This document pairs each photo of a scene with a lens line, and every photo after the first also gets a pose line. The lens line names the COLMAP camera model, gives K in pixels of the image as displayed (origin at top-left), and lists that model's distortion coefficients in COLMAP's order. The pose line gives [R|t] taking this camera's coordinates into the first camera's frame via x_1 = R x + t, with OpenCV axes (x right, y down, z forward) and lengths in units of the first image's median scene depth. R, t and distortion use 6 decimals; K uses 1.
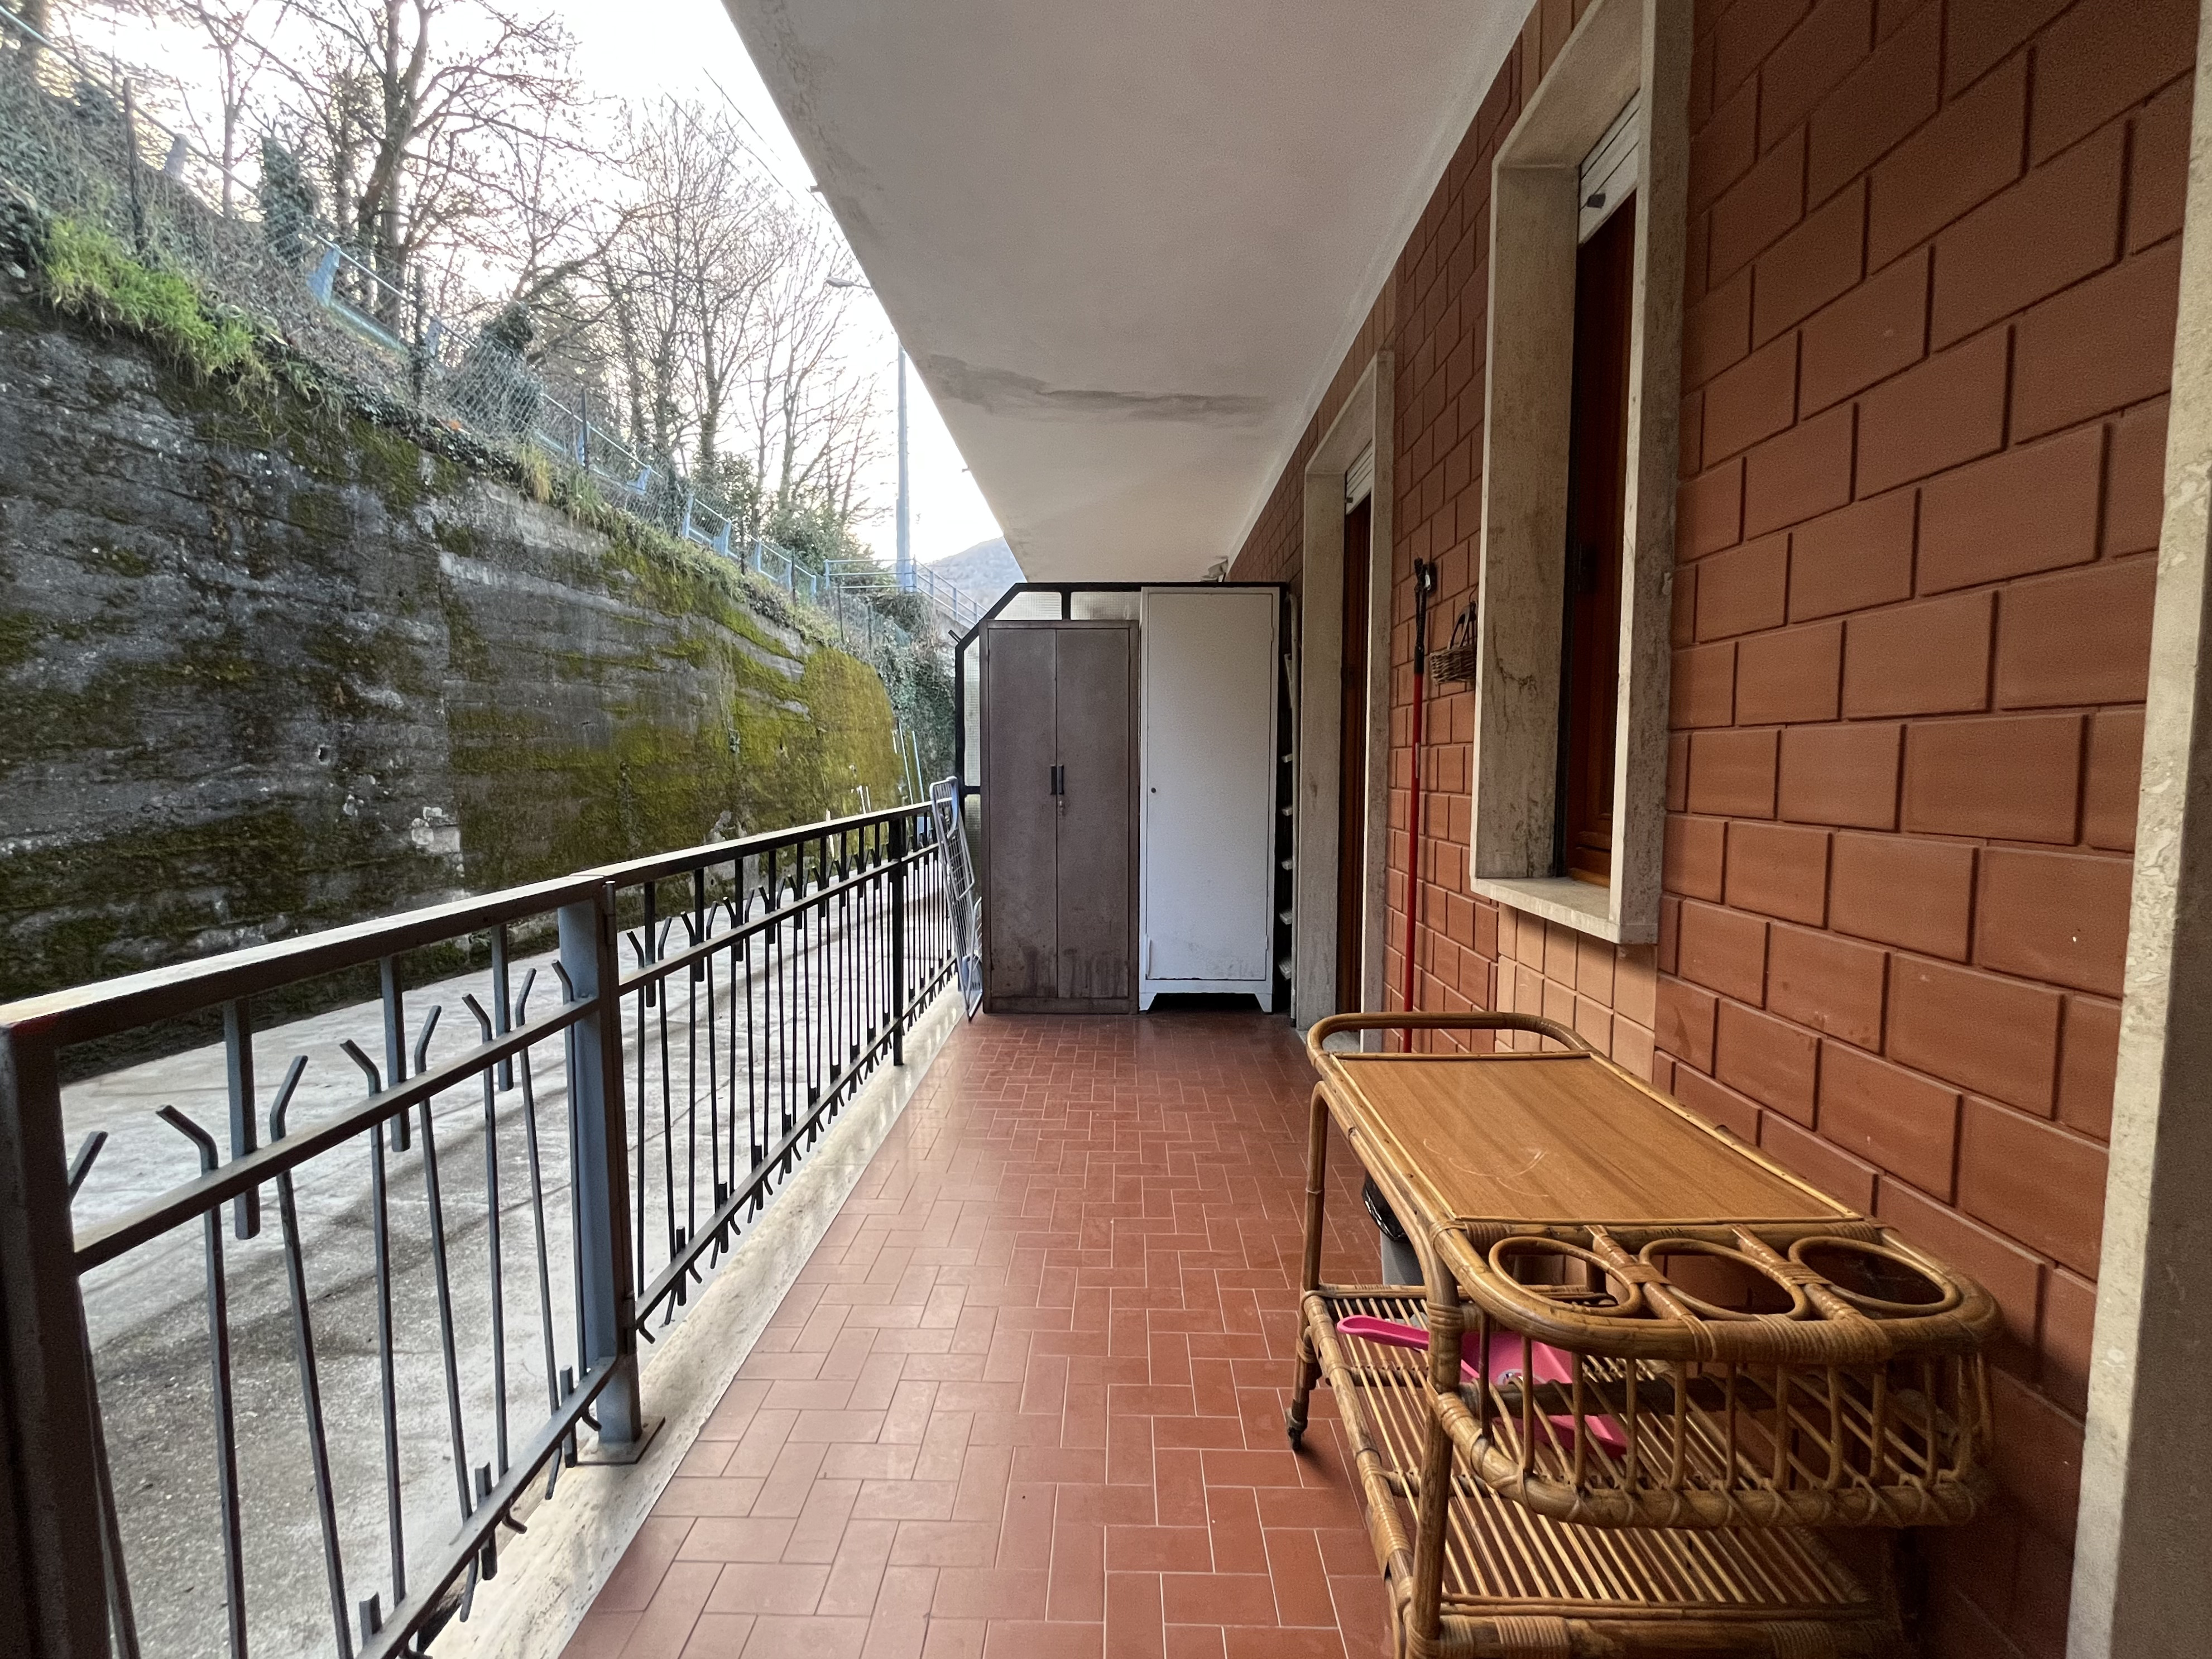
lens RADIAL K [[905.5, 0, 1103.4], [0, 905.5, 828.7], [0, 0, 1]] dist [-0.001764, -0.000766]
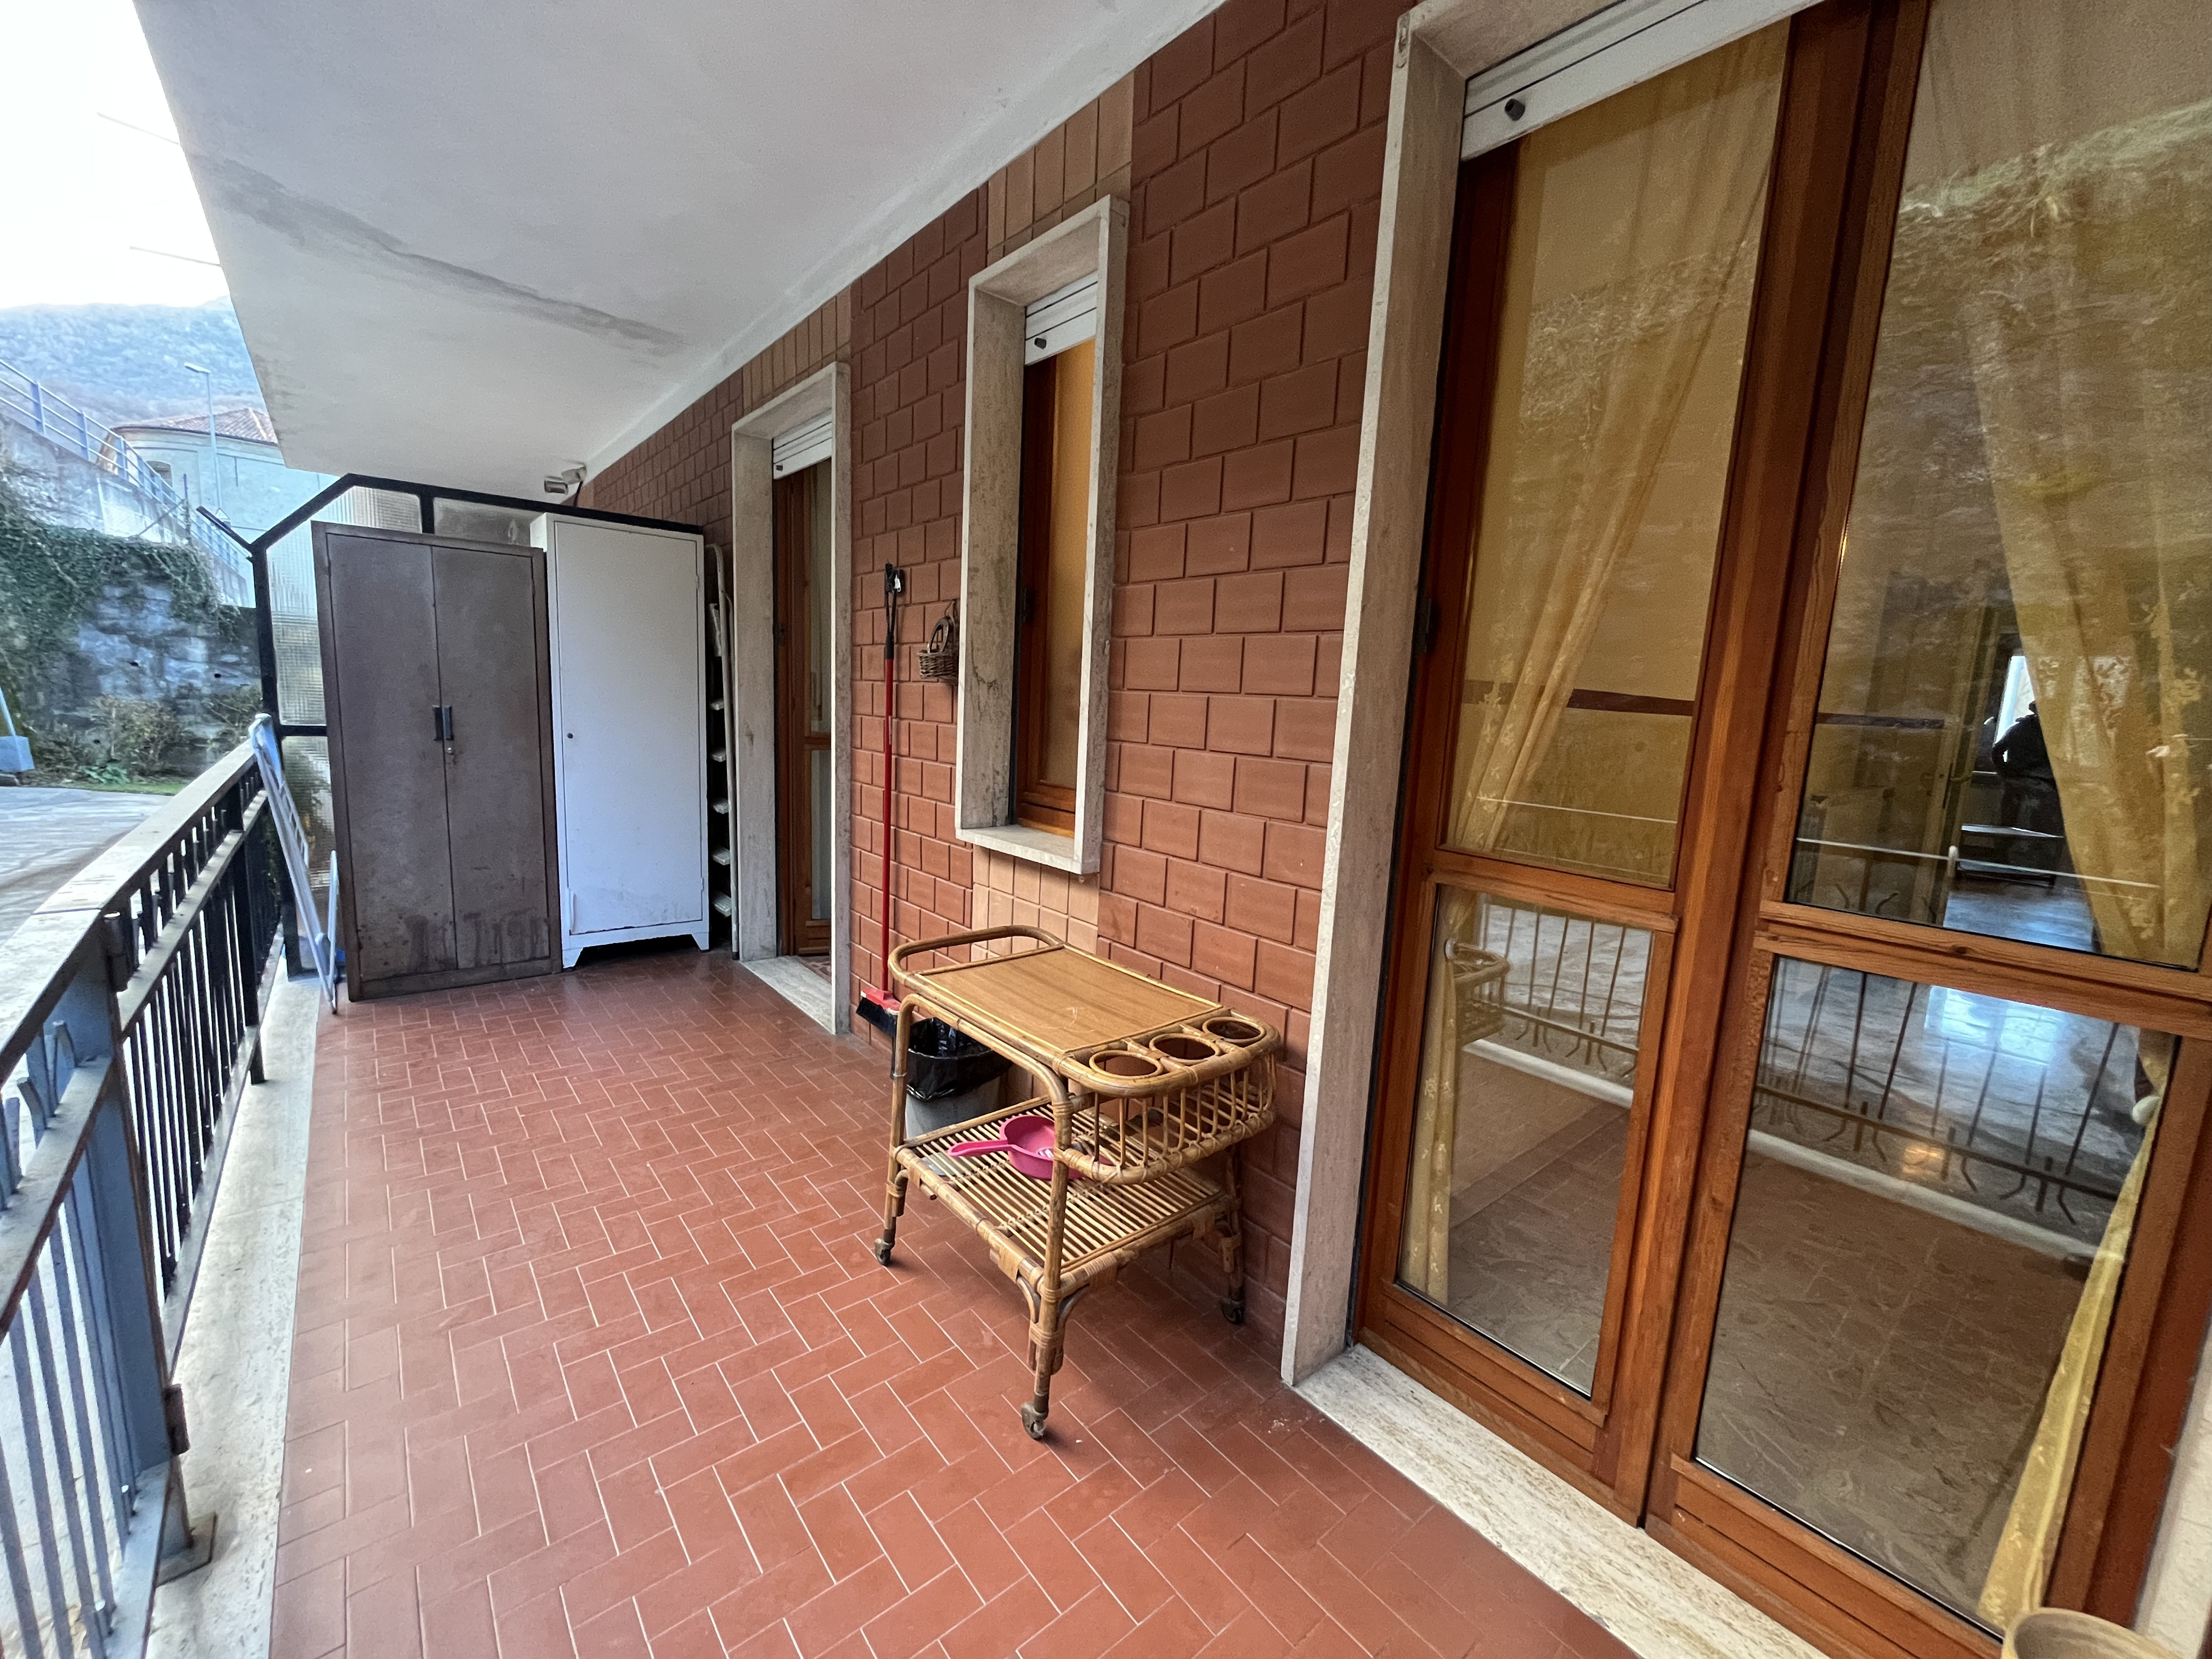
lens RADIAL K [[889.4, 0, 1101.7], [0, 889.4, 829.1], [0, 0, 1]] dist [-0.002765, -0.000477]
pose [[0.753067, -0.062284, 0.654989, -0.386325], [0.000494, 0.995562, 0.094102, -0.090573], [-0.657943, -0.070542, 0.749756, -0.169640]]
